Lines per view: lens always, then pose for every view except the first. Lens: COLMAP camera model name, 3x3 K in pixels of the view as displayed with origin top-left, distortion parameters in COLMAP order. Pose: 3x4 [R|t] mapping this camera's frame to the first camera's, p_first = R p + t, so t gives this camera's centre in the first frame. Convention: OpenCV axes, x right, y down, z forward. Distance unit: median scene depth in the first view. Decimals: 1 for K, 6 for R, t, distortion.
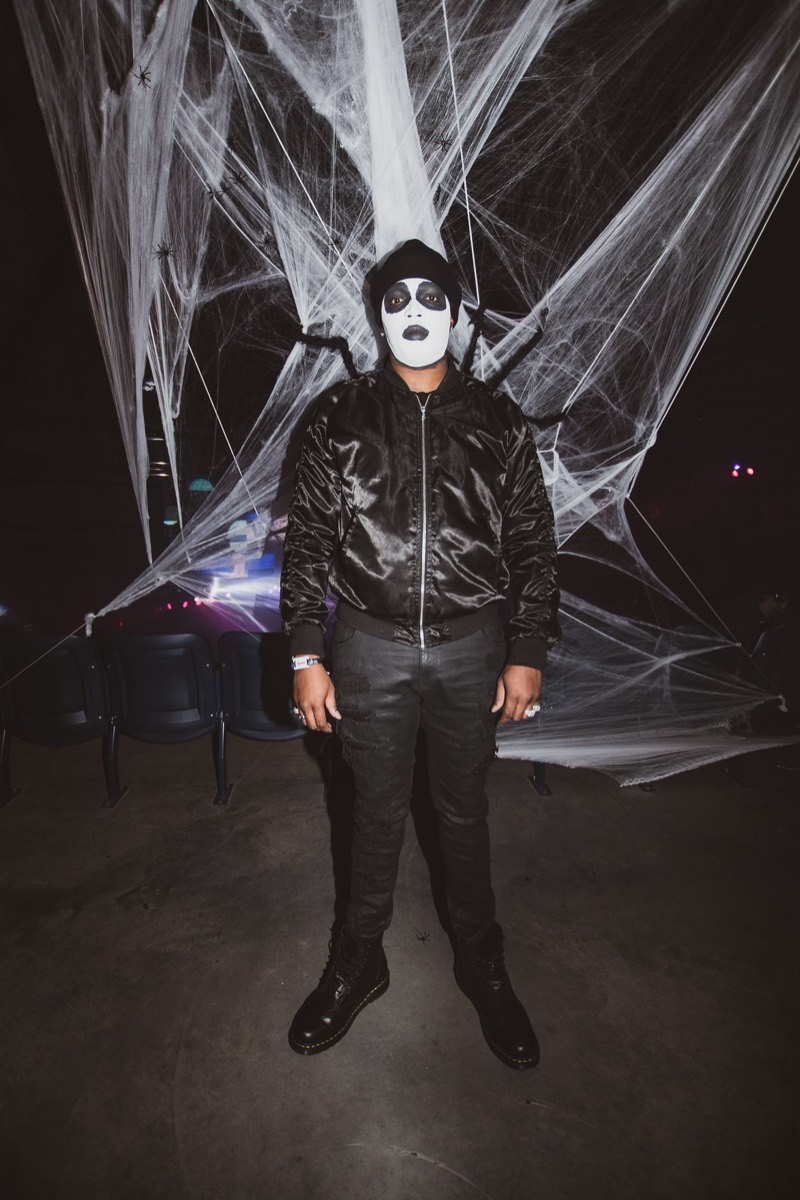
lens RADIAL K [[590.4, 0, 402.8], [0, 590.4, 574.3], [0, 0, 1]] dist [-0.021051, -0.000497]
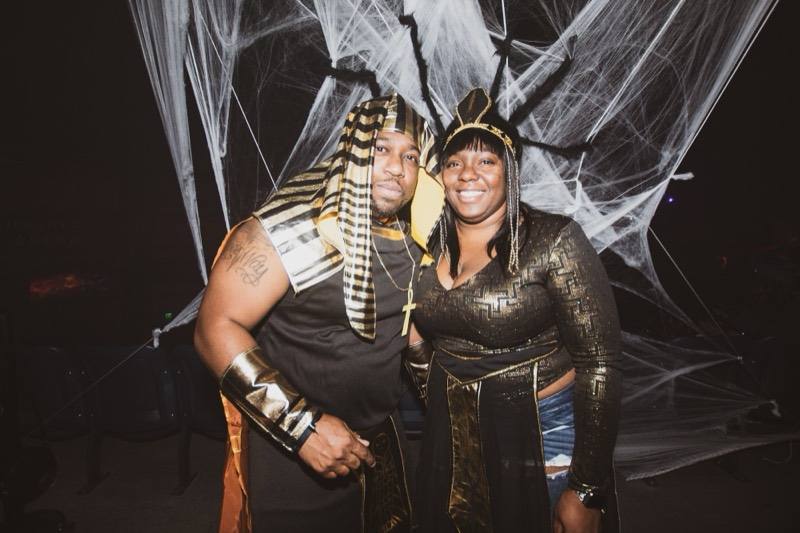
lens RADIAL K [[393.6, 0, 414.3], [0, 393.6, 248.7], [0, 0, 1]] dist [-0.021051, -0.000497]
pose [[0.998936, -0.007655, -0.045478, 0.002603], [0.004063, 0.996902, -0.078548, -0.042079], [0.045939, 0.078280, 0.995872, 0.352621]]
